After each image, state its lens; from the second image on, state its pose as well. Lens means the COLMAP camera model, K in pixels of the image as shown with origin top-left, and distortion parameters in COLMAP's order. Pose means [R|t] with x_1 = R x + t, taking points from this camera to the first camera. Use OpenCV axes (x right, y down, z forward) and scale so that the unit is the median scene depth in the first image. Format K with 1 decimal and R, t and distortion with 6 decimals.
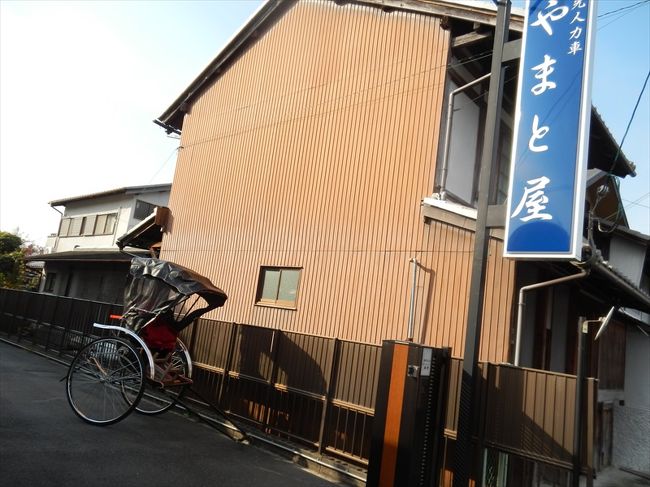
lens RADIAL K [[525.6, 0, 325.0], [0, 525.6, 243.5], [0, 0, 1]] dist [0.071352, 0.005315]
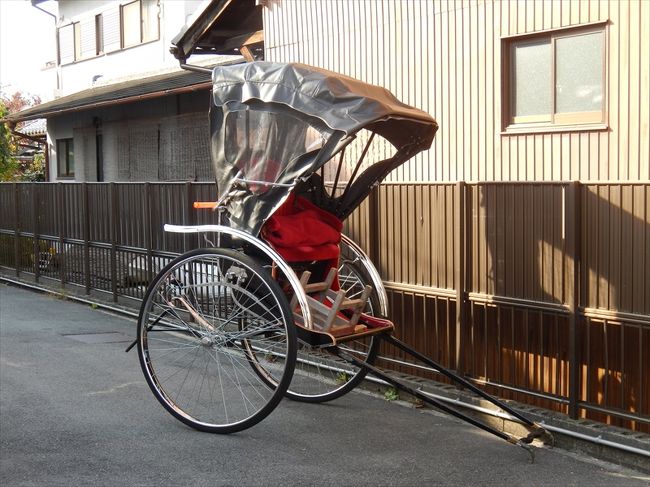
lens RADIAL K [[1114.3, 0, 325.0], [0, 1114.3, 243.5], [0, 0, 1]] dist [0.138773, -0.017880]
pose [[0.956485, -0.131387, -0.260525, -0.051434], [0.180394, 0.968067, 0.174082, 0.021833], [0.229334, -0.213504, 0.949643, 0.113484]]
